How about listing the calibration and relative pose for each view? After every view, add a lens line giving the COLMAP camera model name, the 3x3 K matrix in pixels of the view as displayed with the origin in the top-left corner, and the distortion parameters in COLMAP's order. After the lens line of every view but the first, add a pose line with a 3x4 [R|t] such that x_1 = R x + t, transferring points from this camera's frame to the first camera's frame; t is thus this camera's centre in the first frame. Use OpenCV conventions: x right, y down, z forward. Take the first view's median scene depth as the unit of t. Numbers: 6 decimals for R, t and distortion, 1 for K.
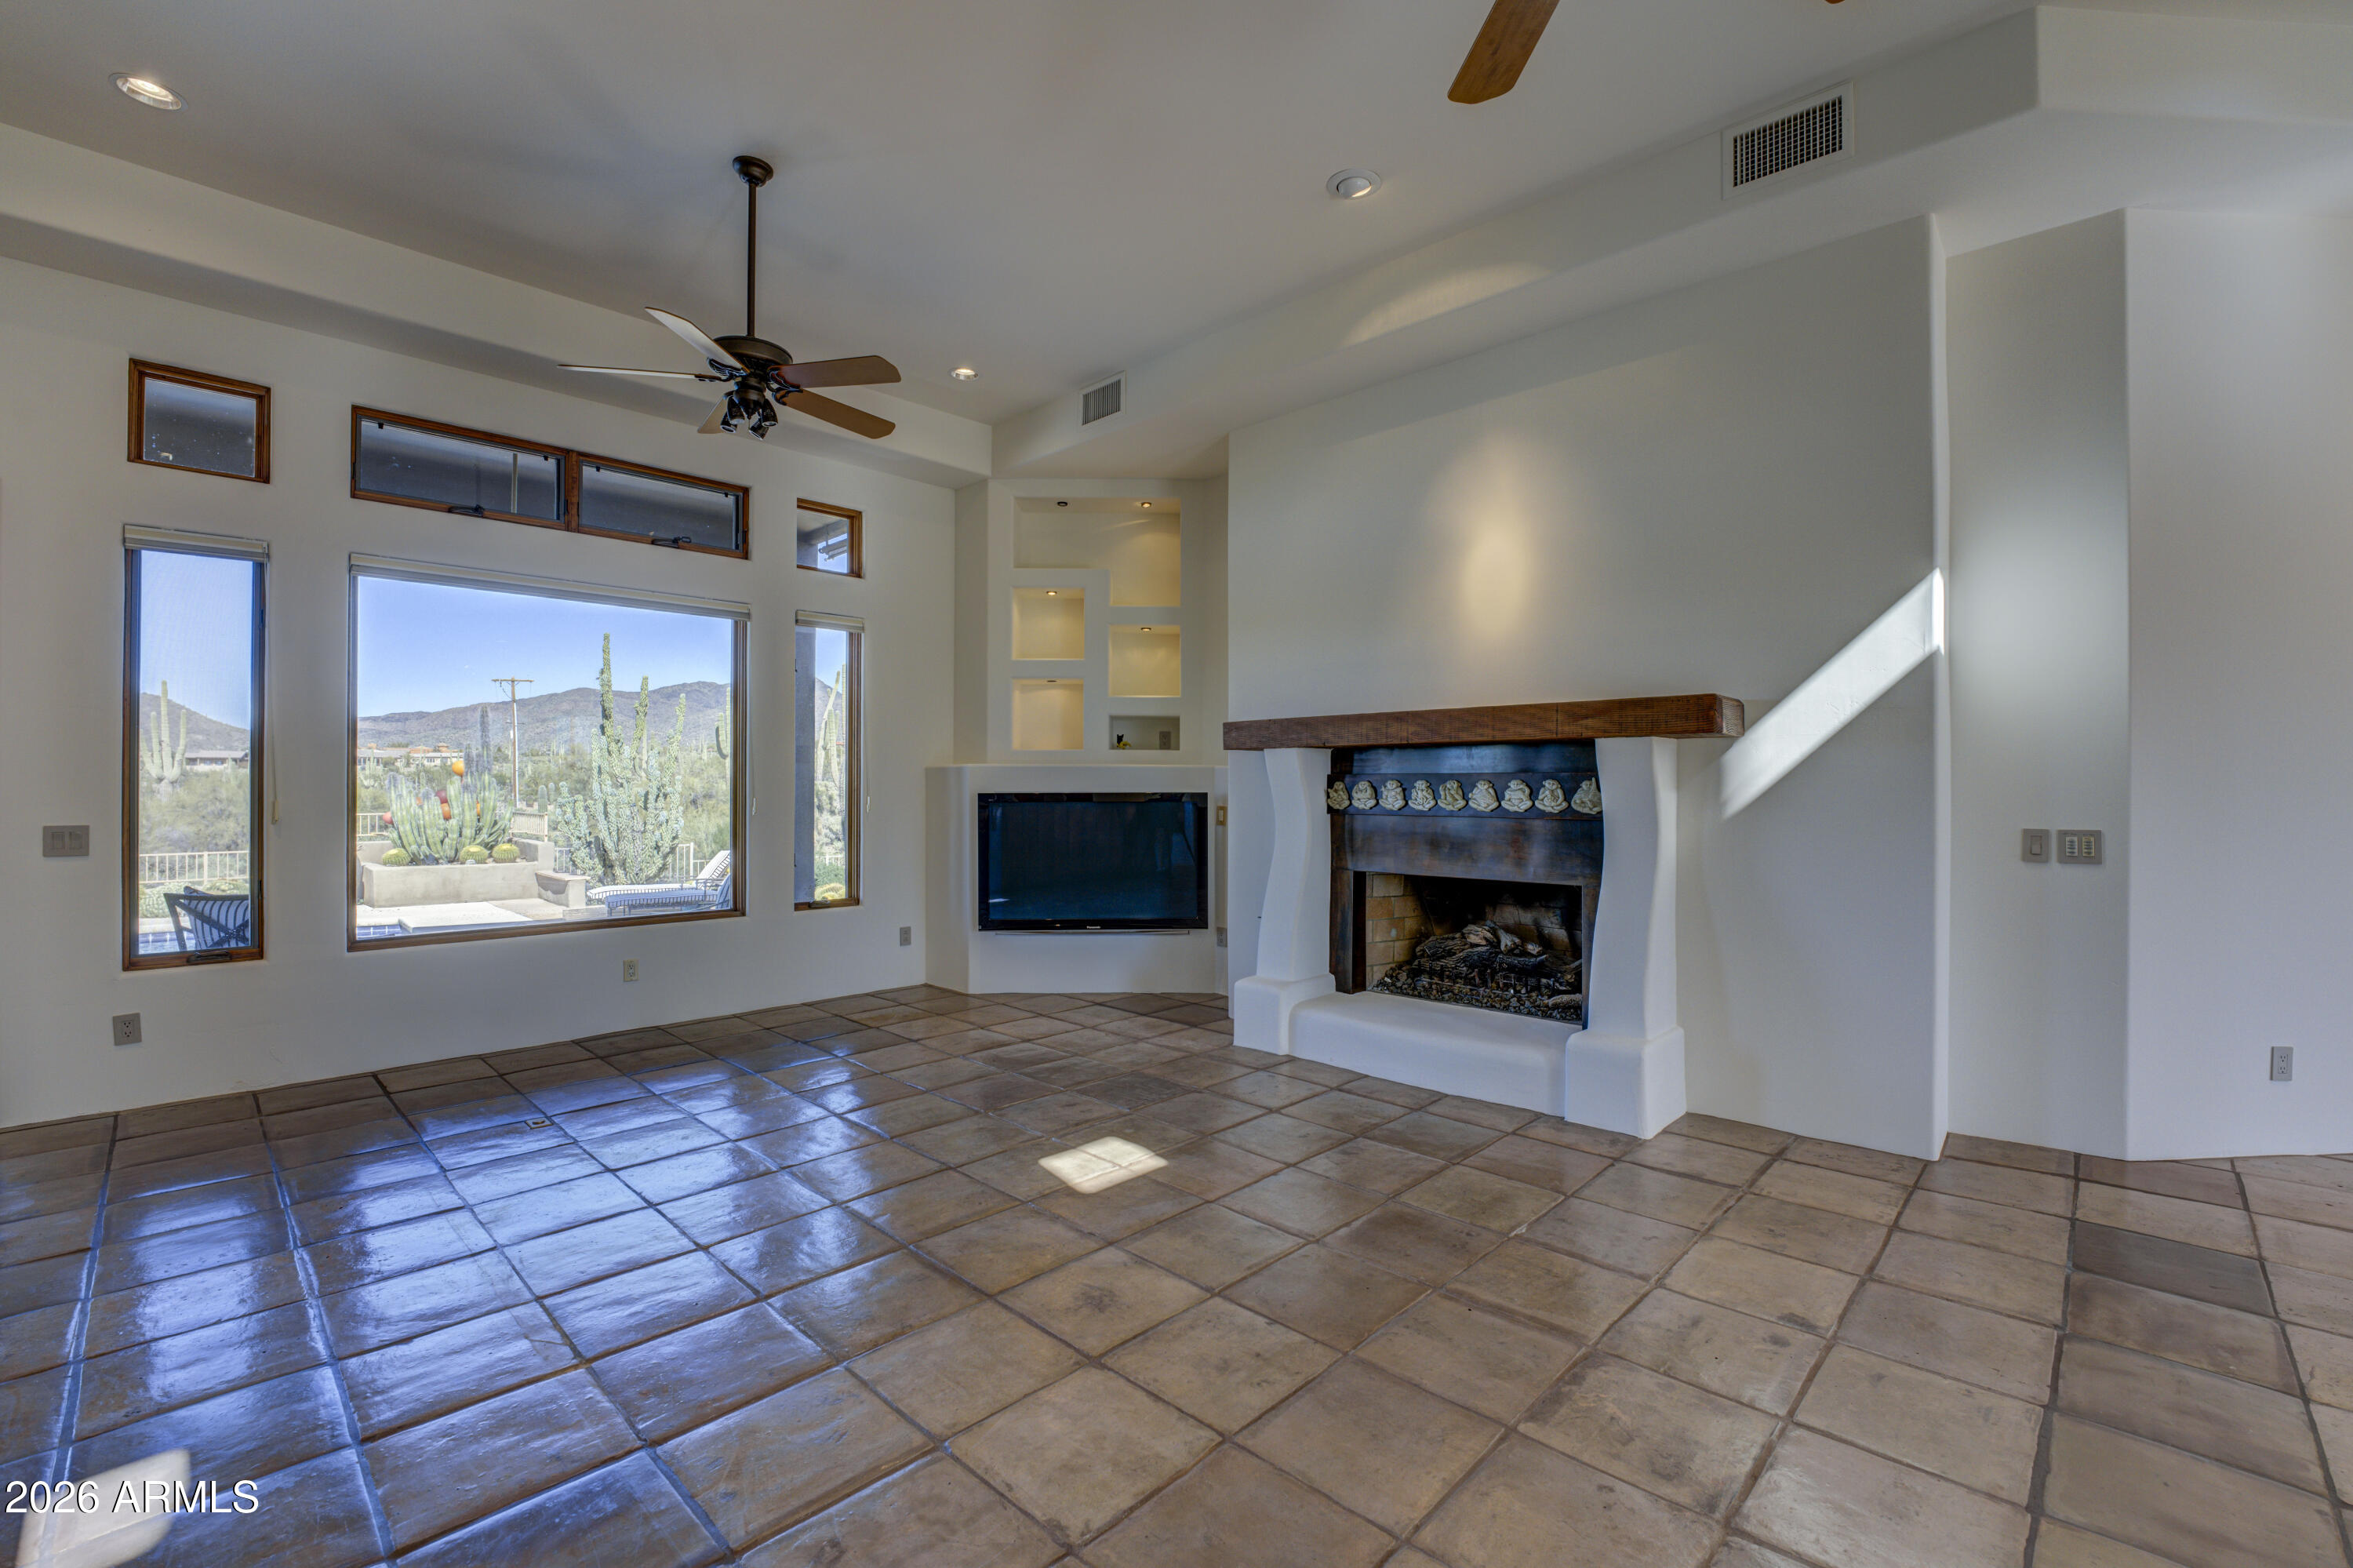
lens RADIAL K [[977.9, 0, 1175.3], [0, 977.9, 784.1], [0, 0, 1]] dist [-0.014612, 0.000932]
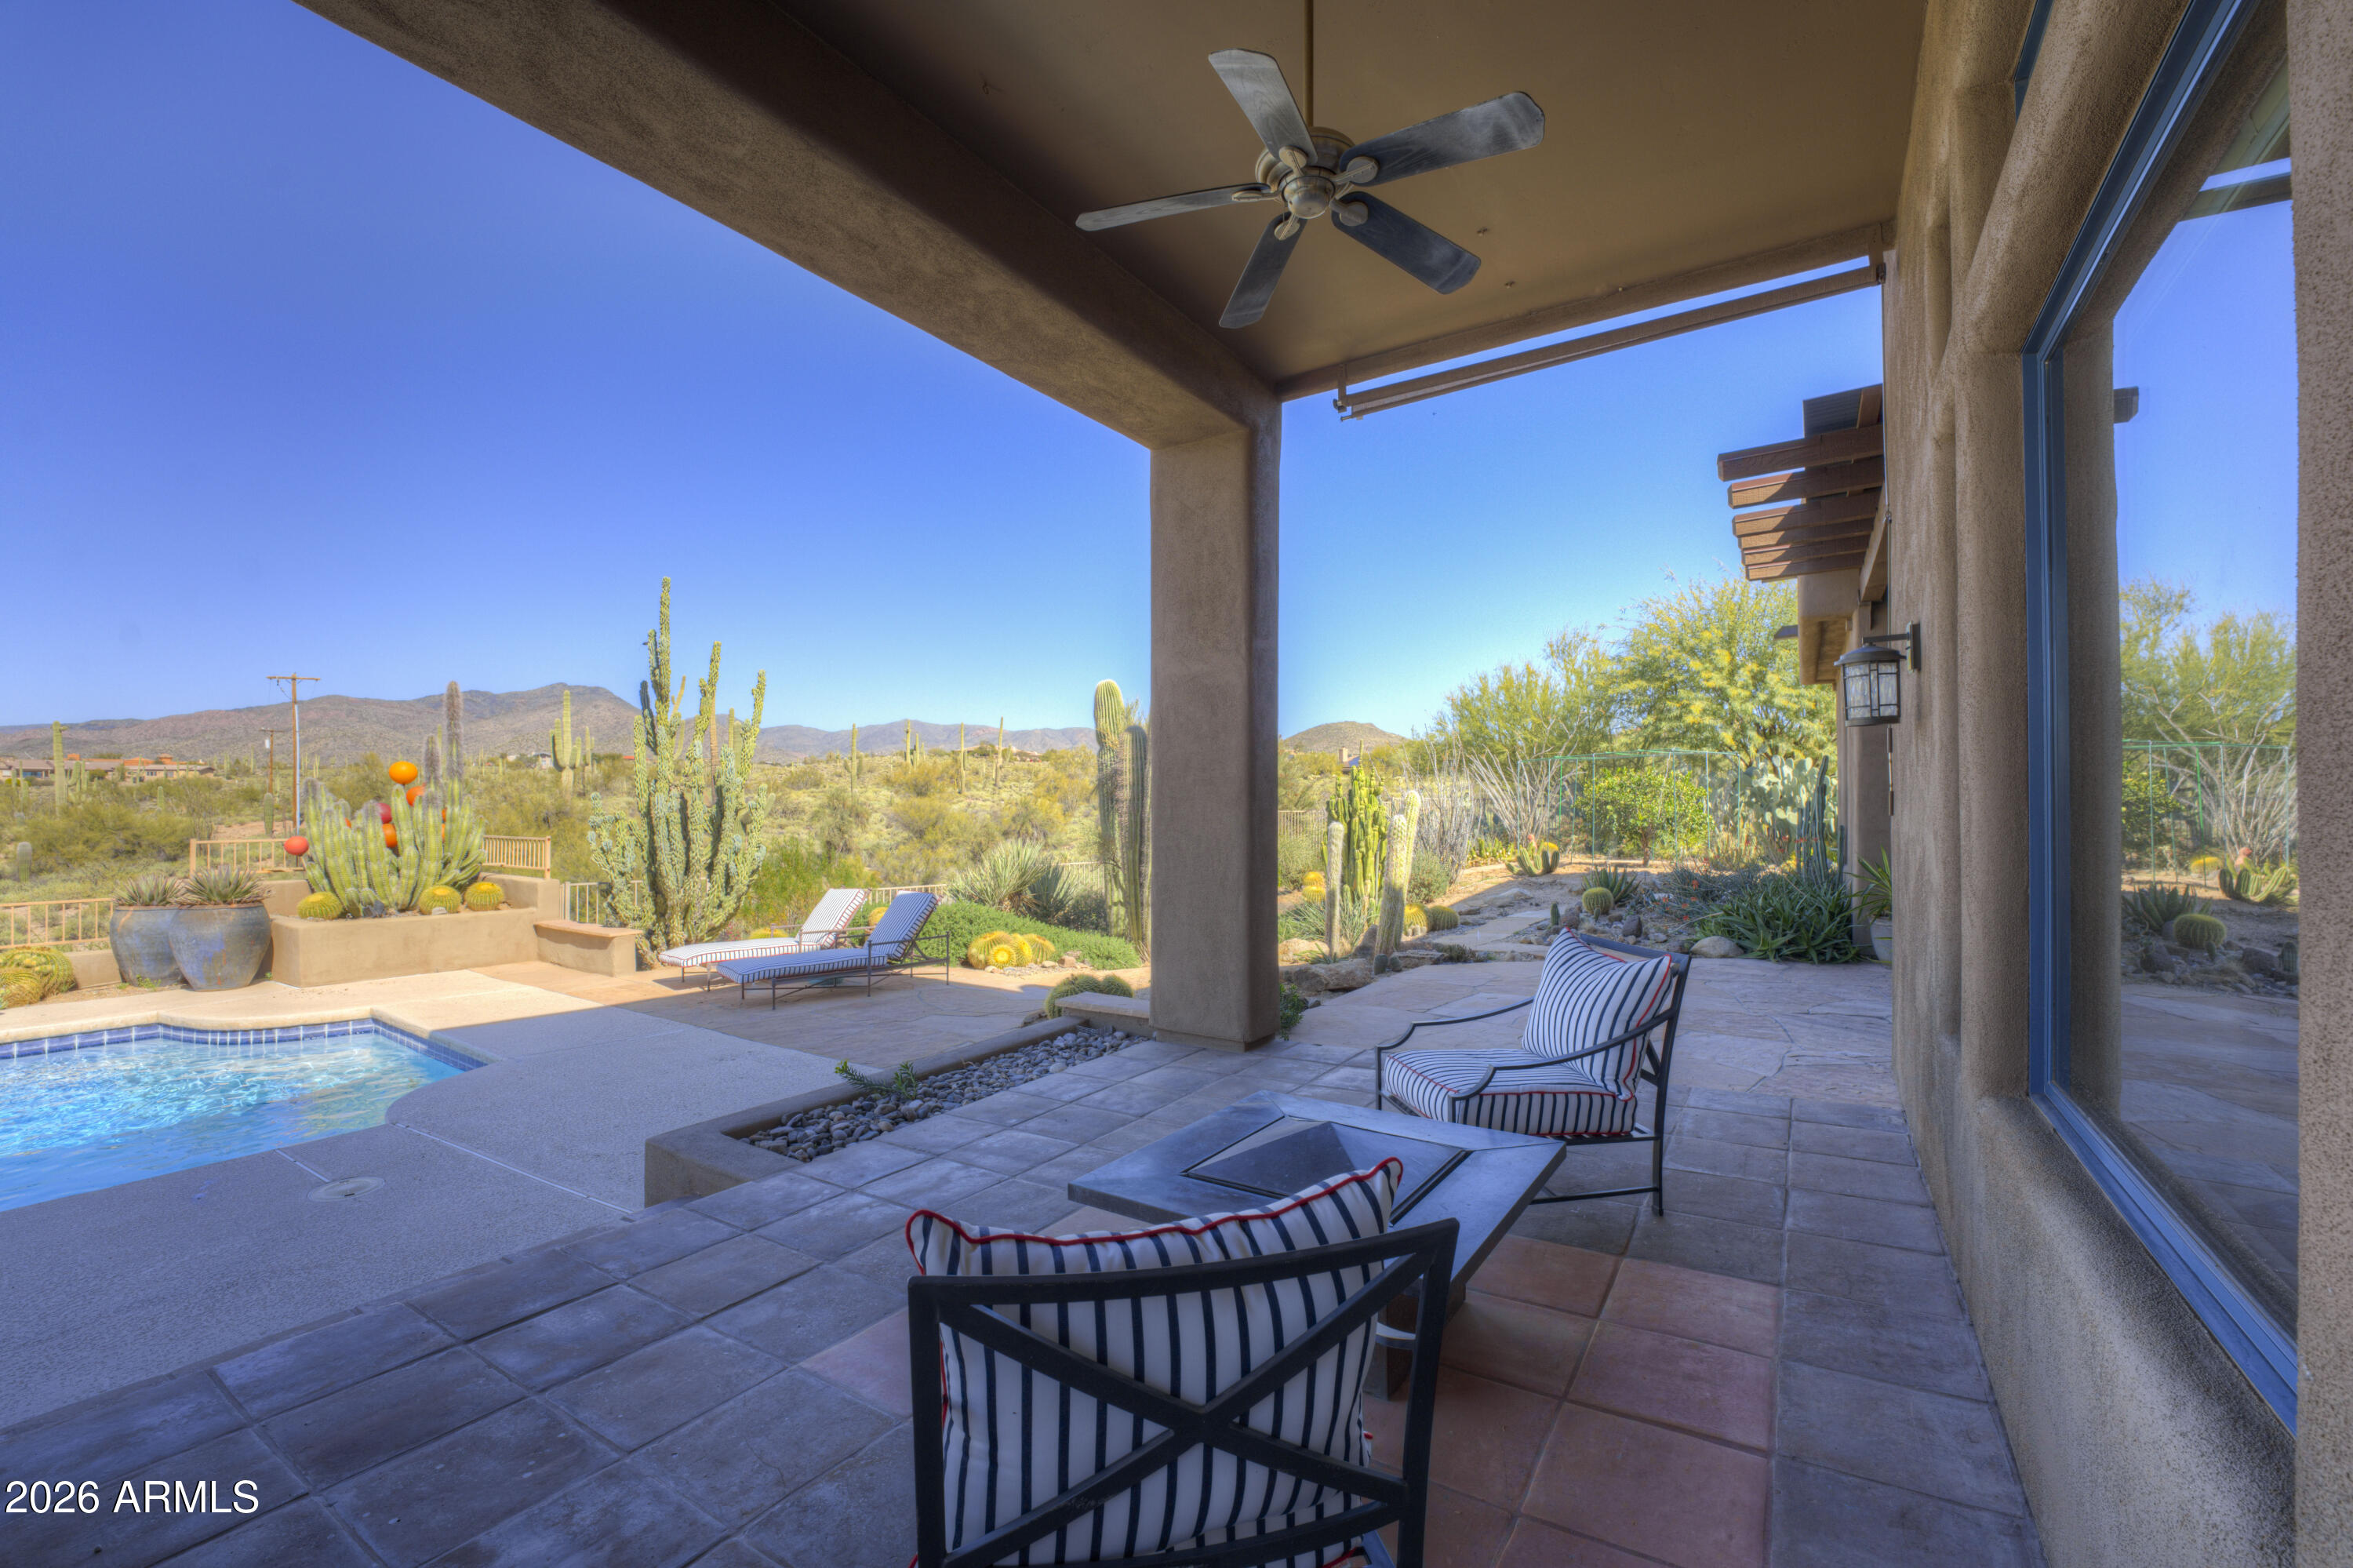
lens RADIAL K [[977.9, 0, 1181.6], [0, 977.9, 800.7], [0, 0, 1]] dist [-0.014612, 0.000932]
pose [[0.986716, 0.000590, 0.162453, -0.778353], [-0.000512, 1.000000, -0.000517, 0.008004], [-0.162454, 0.000427, 0.986716, 0.594544]]
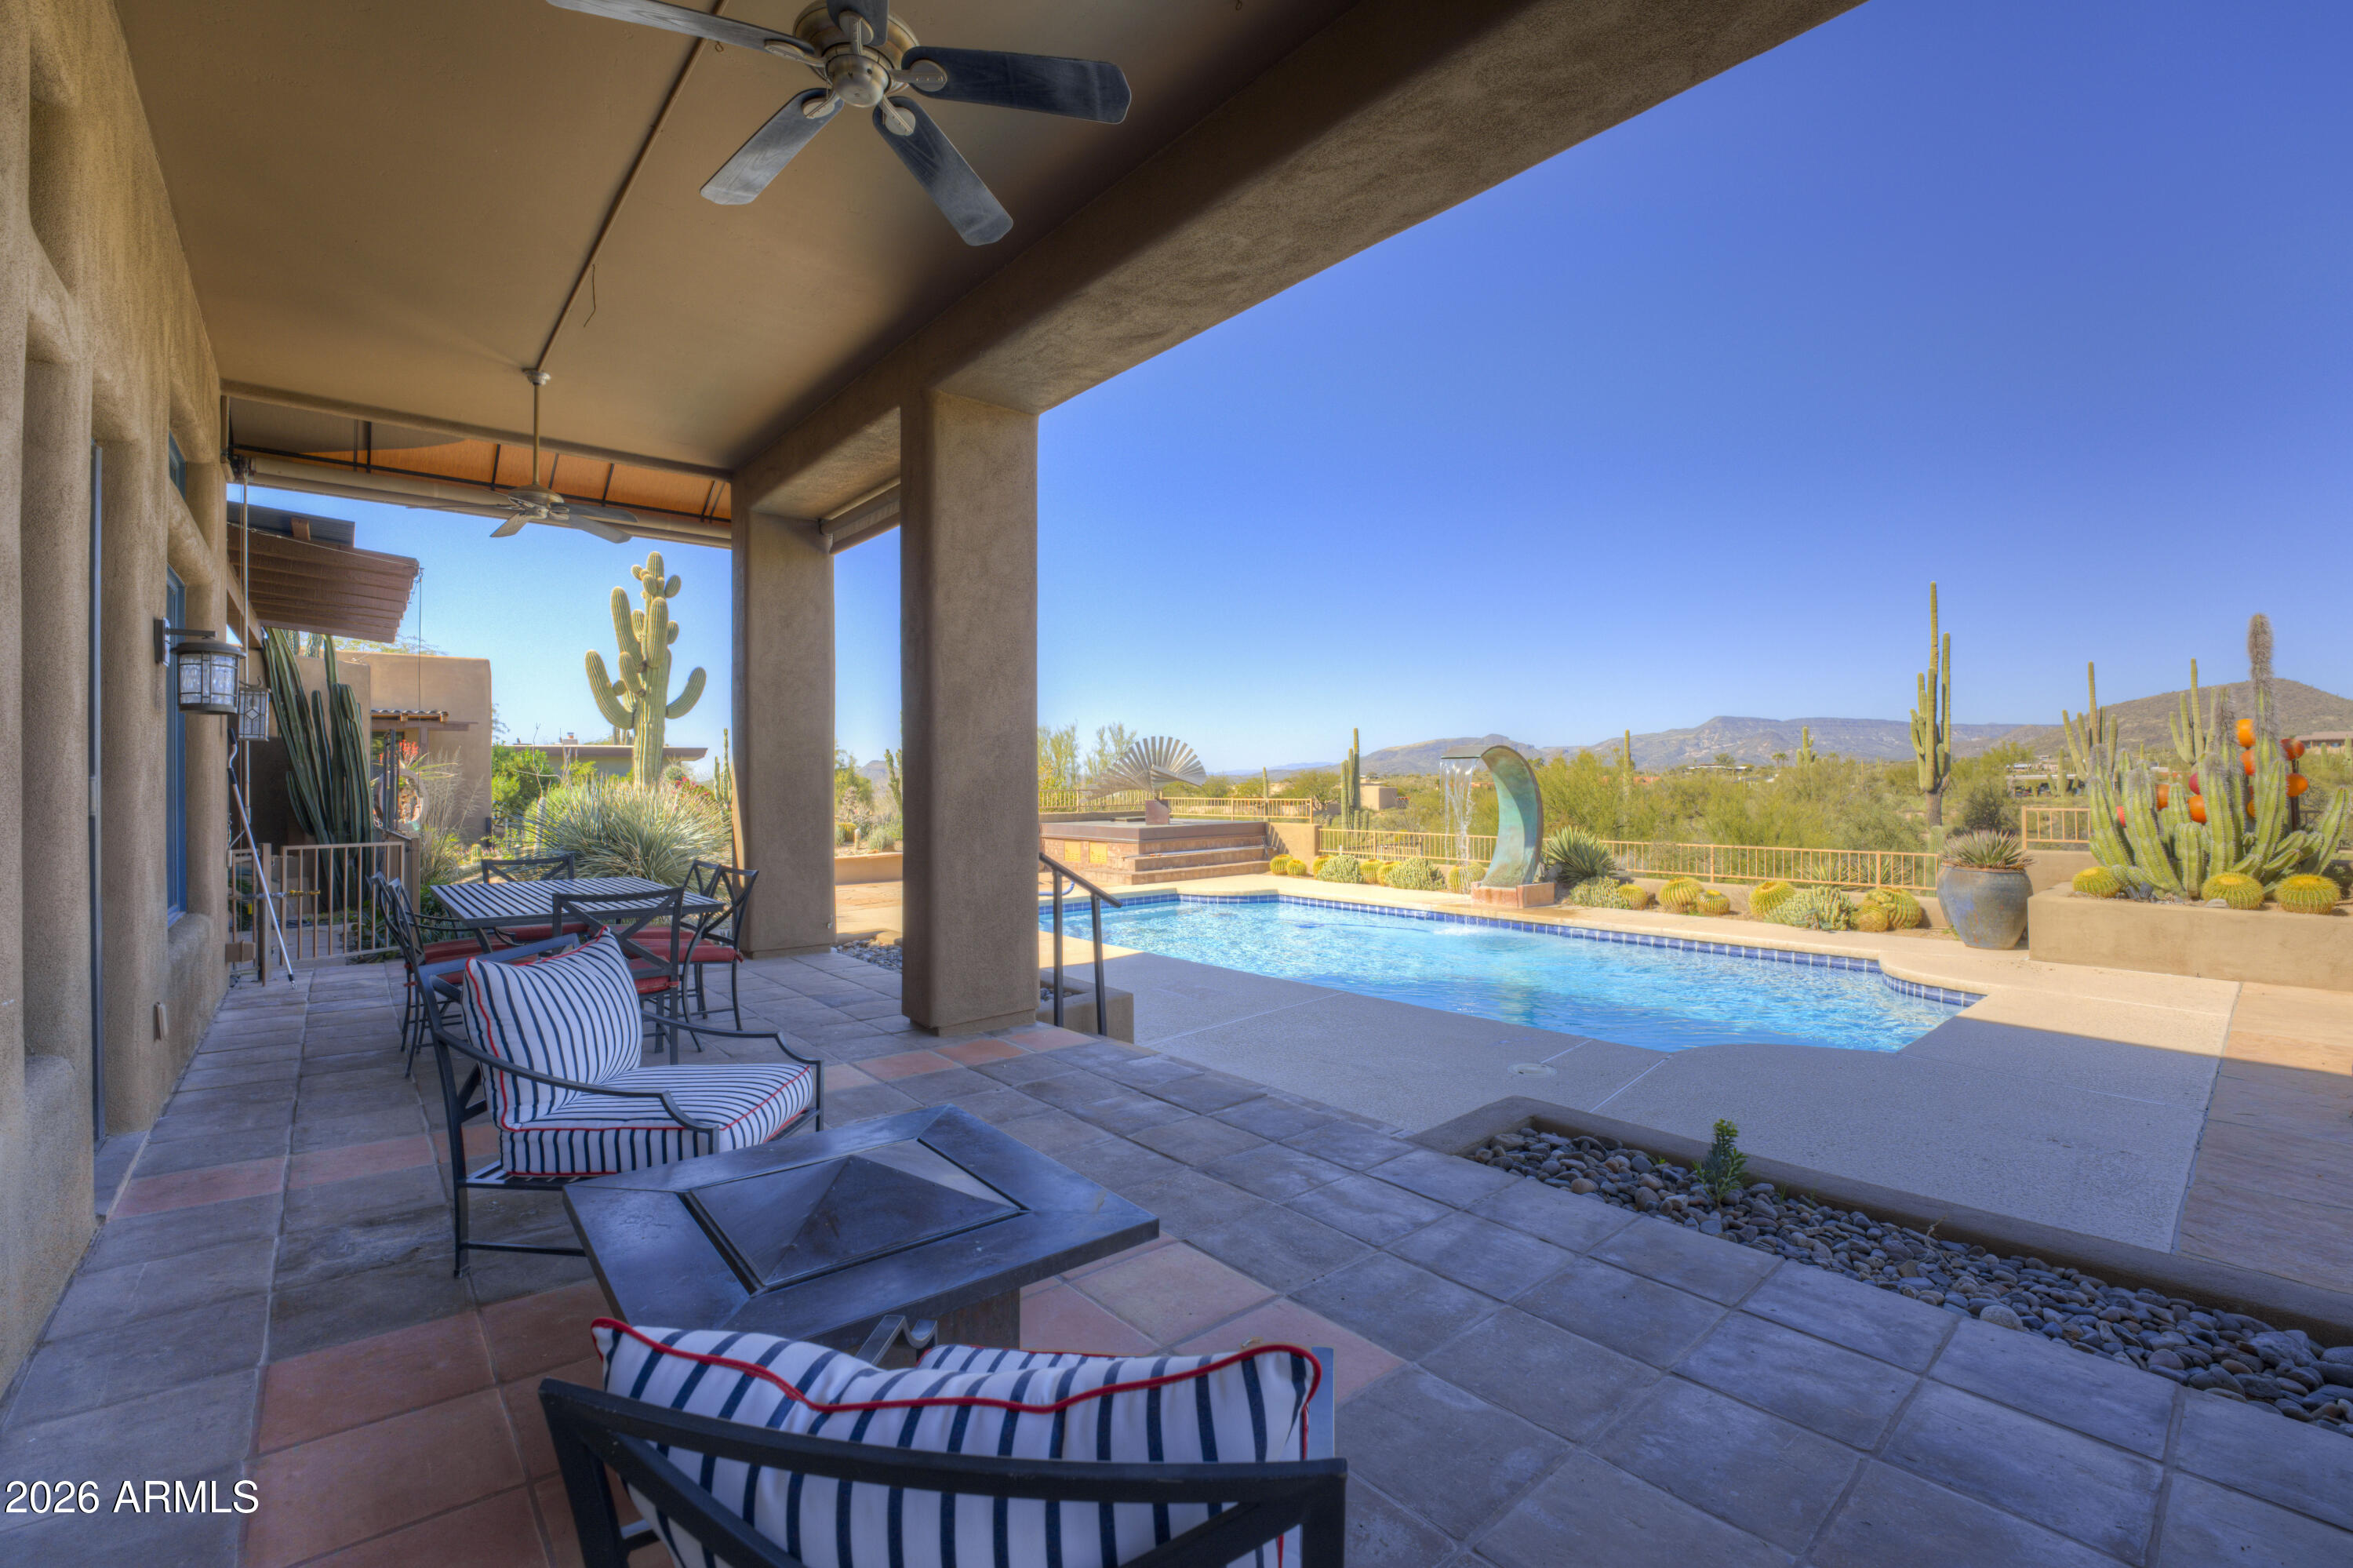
lens RADIAL K [[977.9, 0, 1192.8], [0, 977.9, 770.0], [0, 0, 1]] dist [-0.014612, 0.000932]
pose [[-0.097506, -0.008957, -0.995195, -0.311995], [0.009381, 0.999907, -0.009919, 0.011734], [0.995191, -0.010303, -0.097413, 1.152910]]
